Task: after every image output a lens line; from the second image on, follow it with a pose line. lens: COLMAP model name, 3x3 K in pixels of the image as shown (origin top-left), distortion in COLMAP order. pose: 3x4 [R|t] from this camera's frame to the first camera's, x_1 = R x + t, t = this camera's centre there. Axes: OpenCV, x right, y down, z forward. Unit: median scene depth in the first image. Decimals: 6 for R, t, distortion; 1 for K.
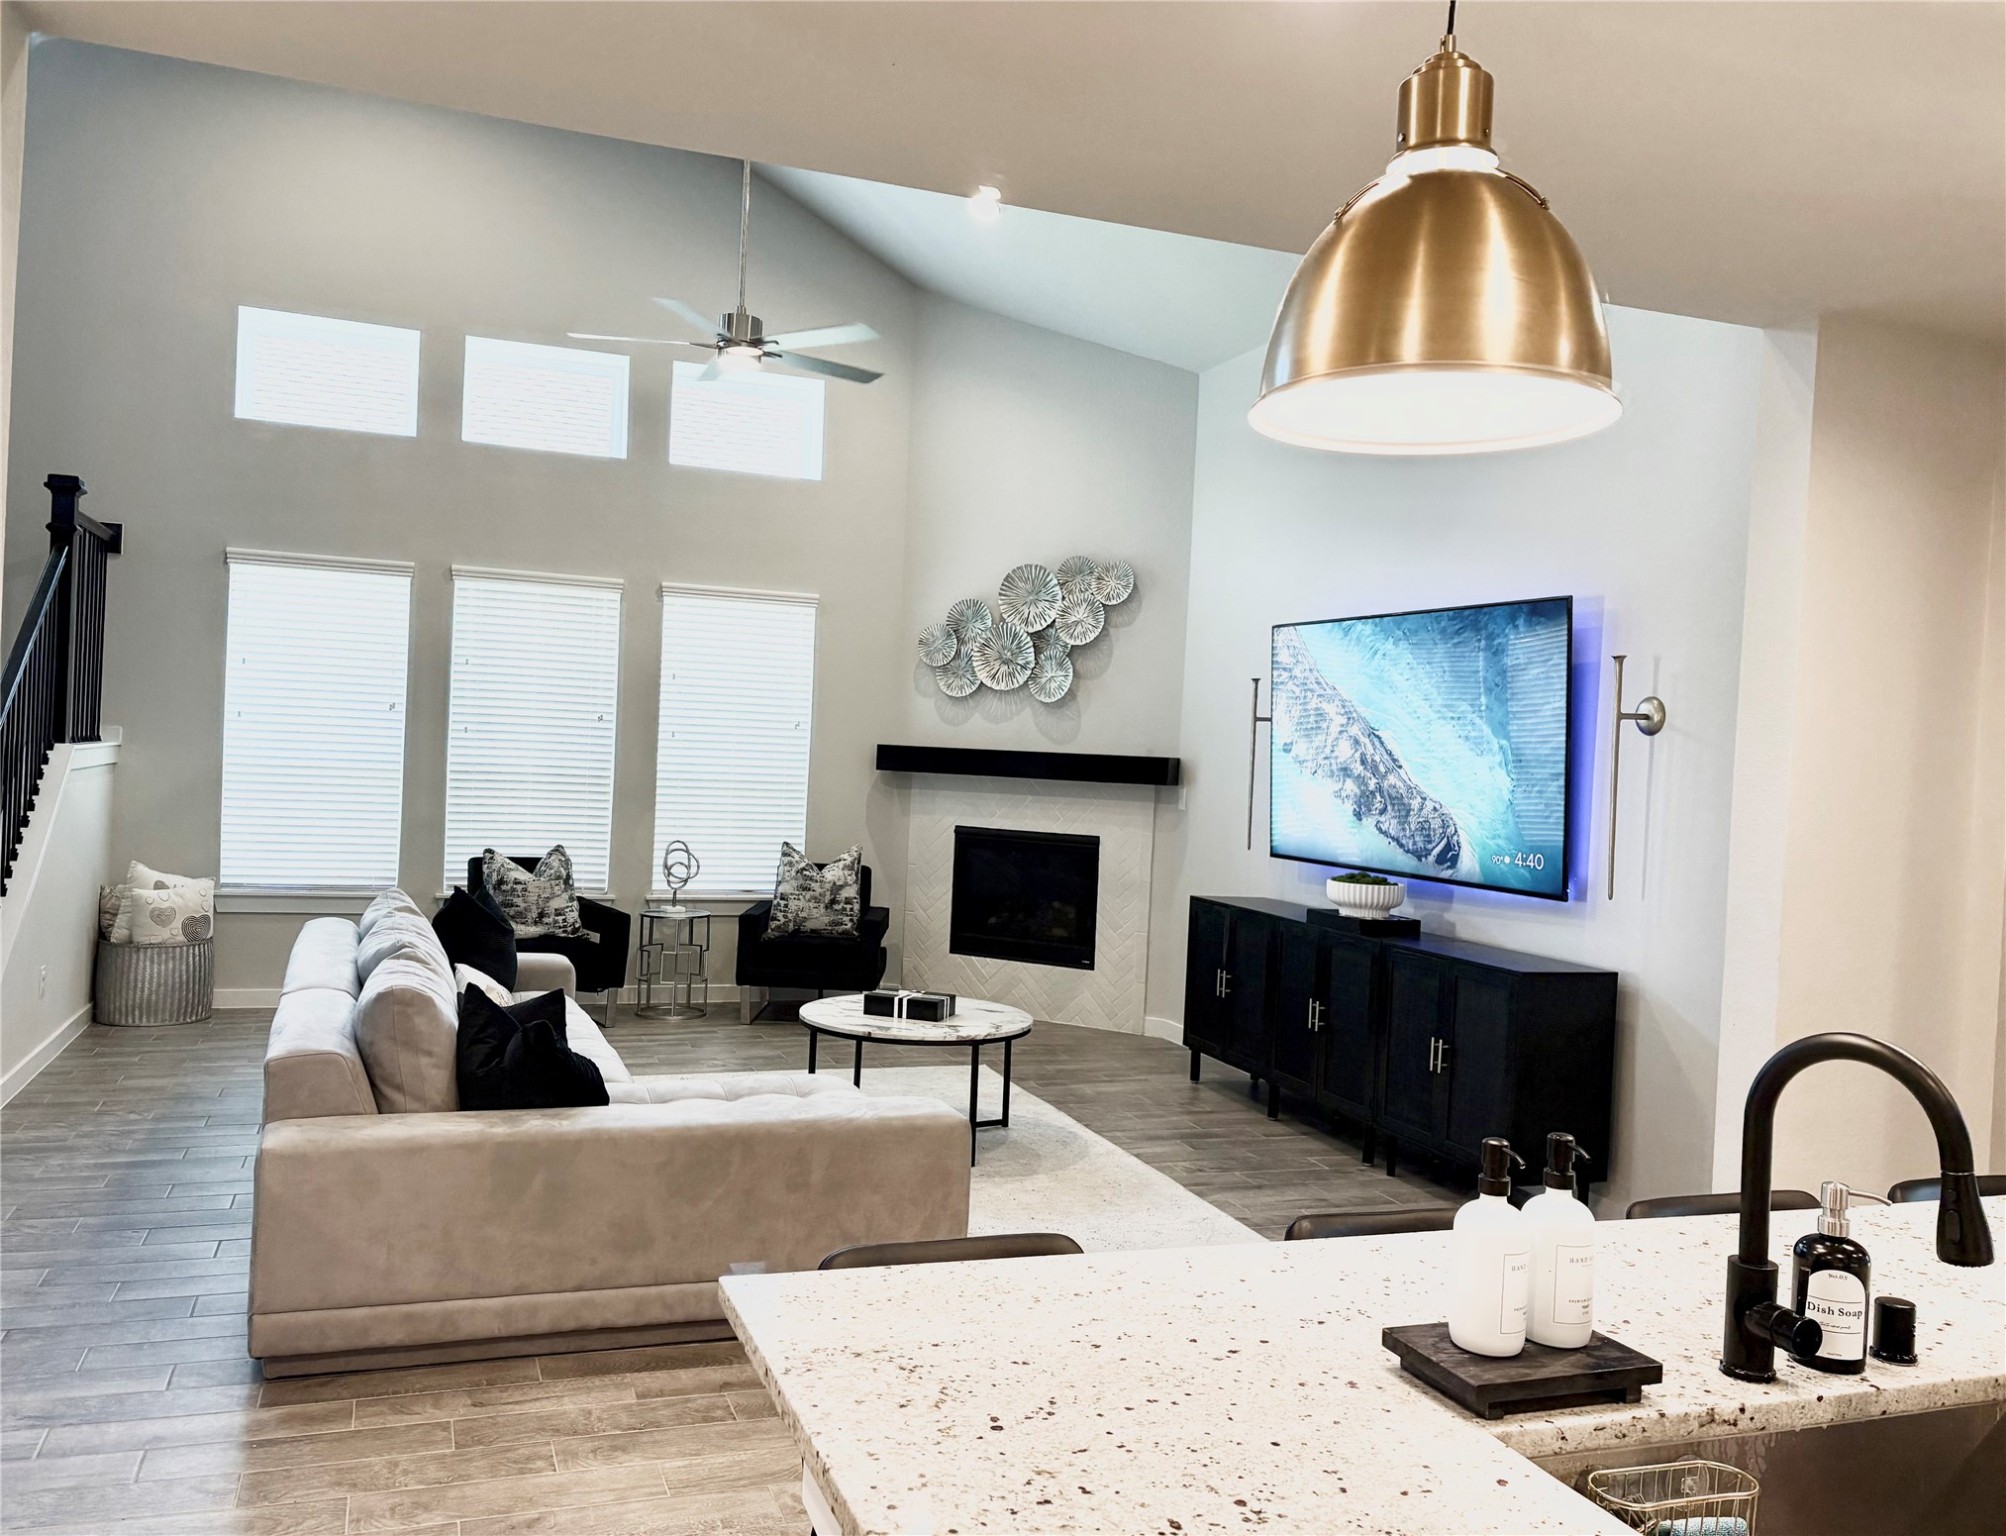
lens RADIAL K [[1575.6, 0, 1000.0], [0, 1575.6, 762.1], [0, 0, 1]] dist [0.074543, -0.025647]
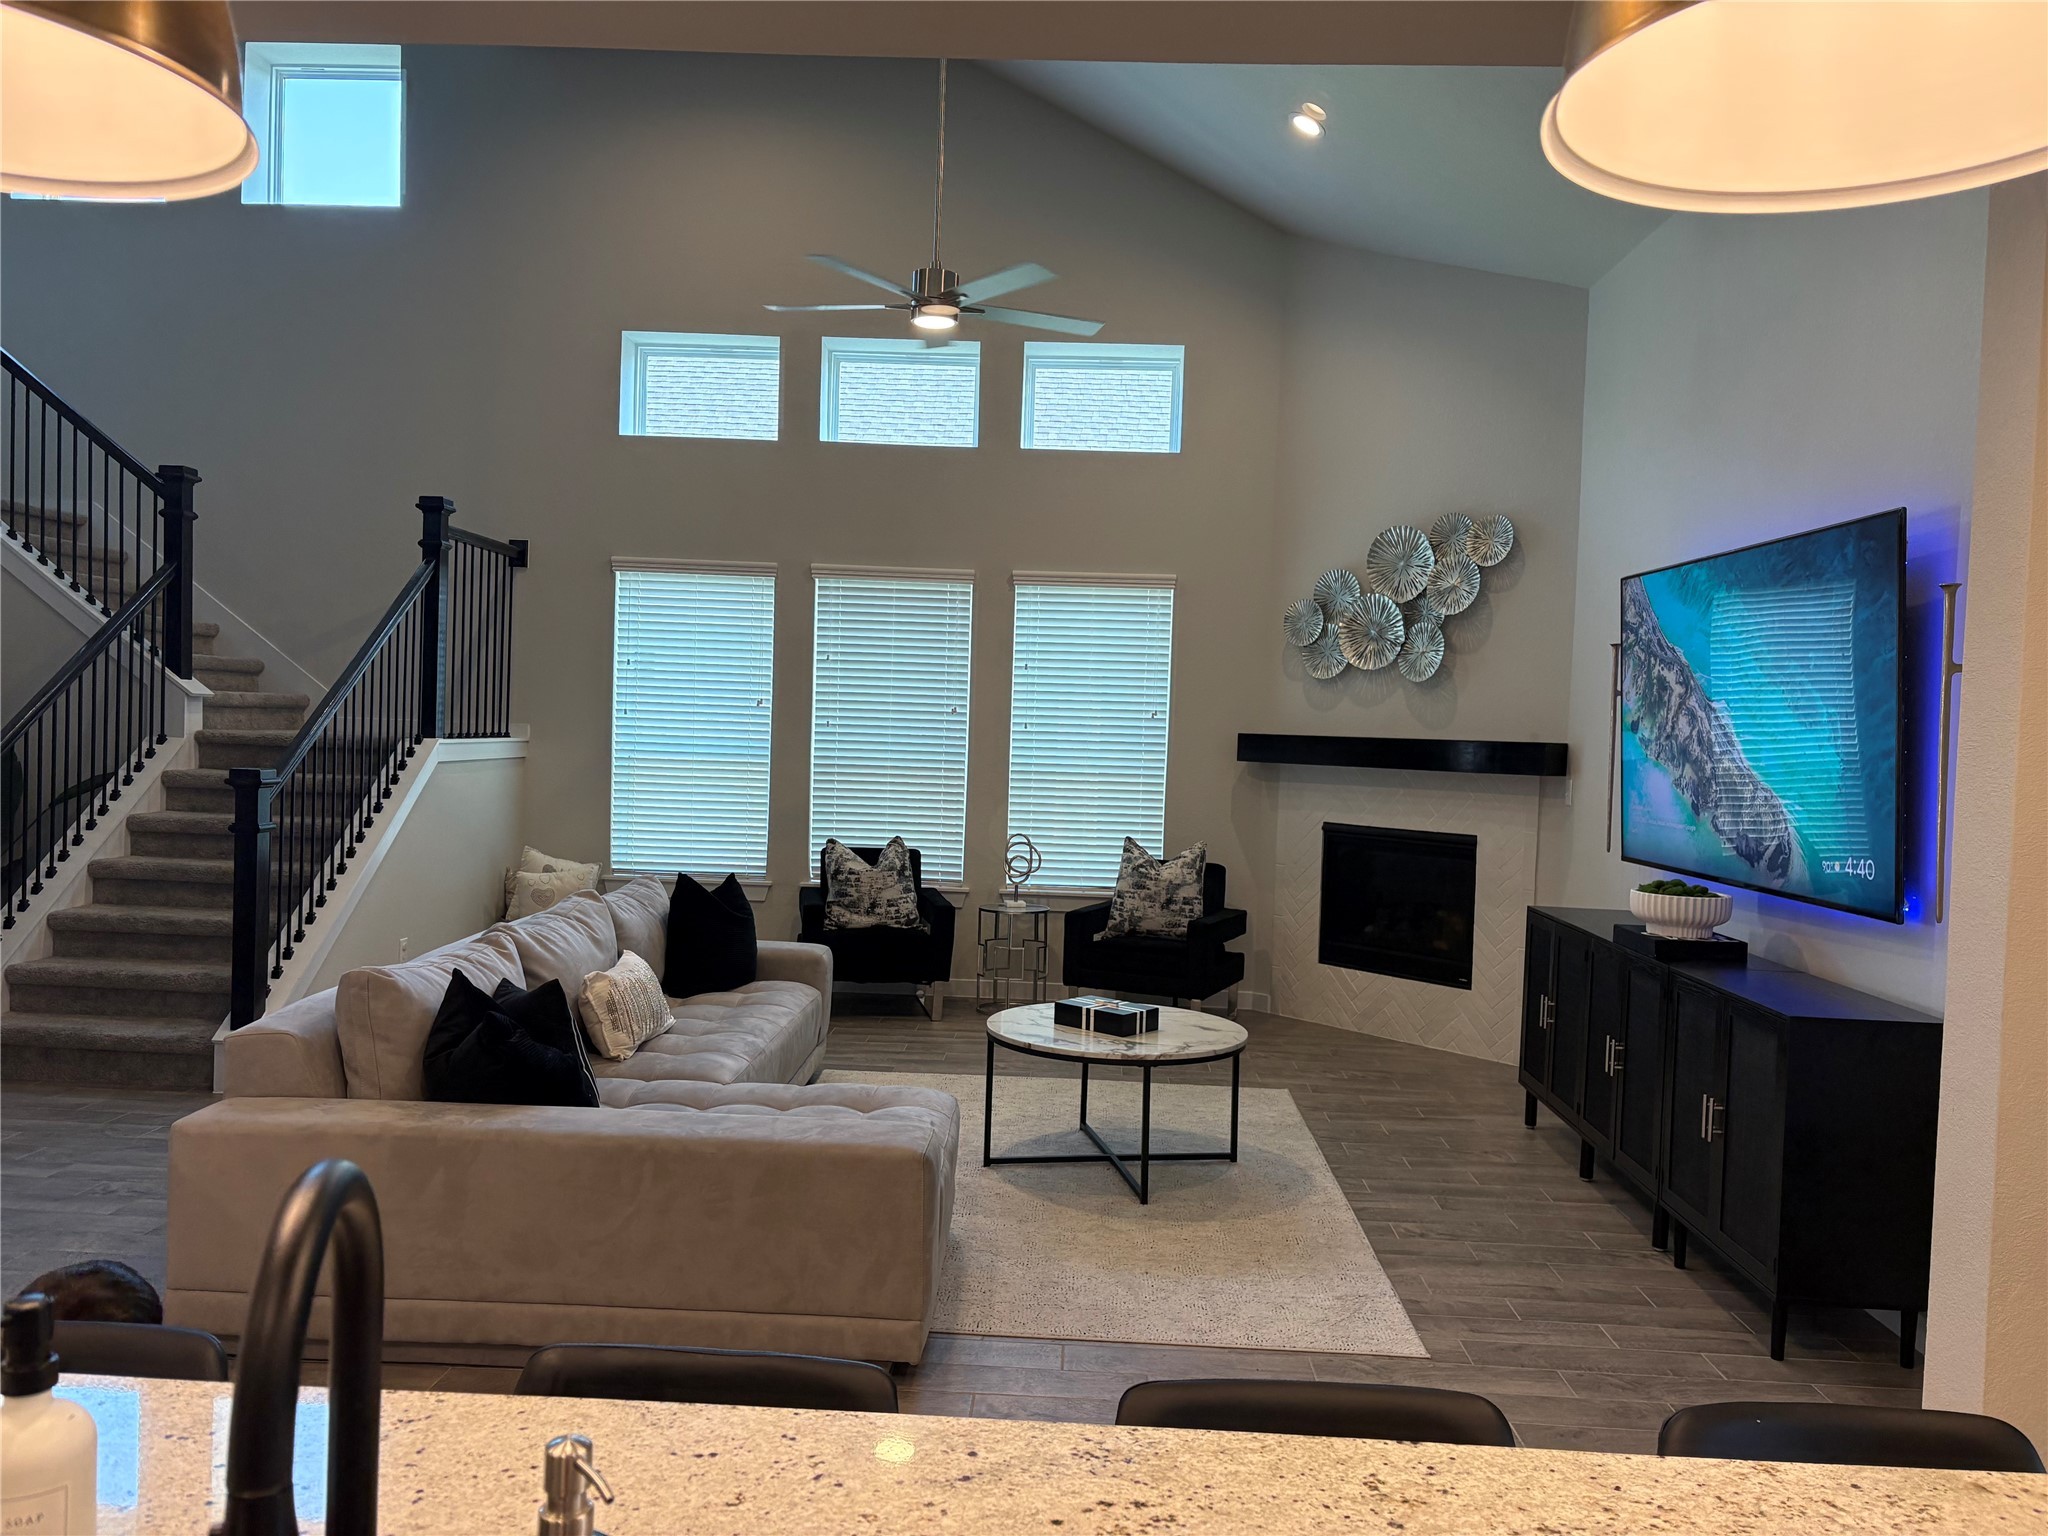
lens RADIAL K [[1584.0, 0, 1021.3], [0, 1584.0, 764.0], [0, 0, 1]] dist [0.056980, -0.035146]
pose [[0.930889, -0.005536, -0.365261, 0.164055], [0.005939, 0.999982, -0.000022, 0.007268], [0.365255, -0.002149, 0.930905, 0.103113]]
